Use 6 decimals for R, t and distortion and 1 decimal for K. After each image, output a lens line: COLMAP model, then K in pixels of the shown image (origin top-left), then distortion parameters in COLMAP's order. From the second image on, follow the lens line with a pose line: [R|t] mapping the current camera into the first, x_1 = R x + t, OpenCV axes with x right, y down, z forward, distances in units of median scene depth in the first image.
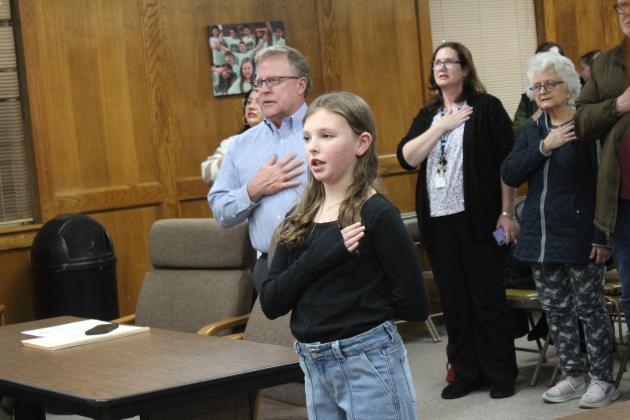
lens RADIAL K [[1541.1, 0, 312.8], [0, 1541.1, 208.2], [0, 0, 1]] dist [0.096548, 0.000000]
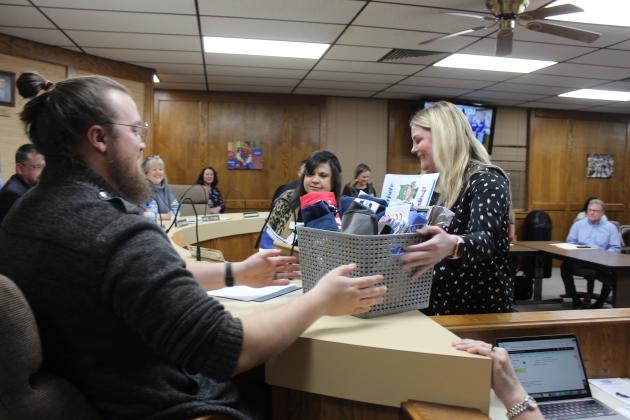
lens RADIAL K [[533.8, 0, 327.2], [0, 533.8, 208.5], [0, 0, 1]] dist [-0.125683, 0.142922]
pose [[0.914970, 0.130648, -0.381787, -0.132068], [-0.127876, 0.991249, 0.032747, 0.019427], [0.382724, 0.018859, 0.923670, -0.131154]]
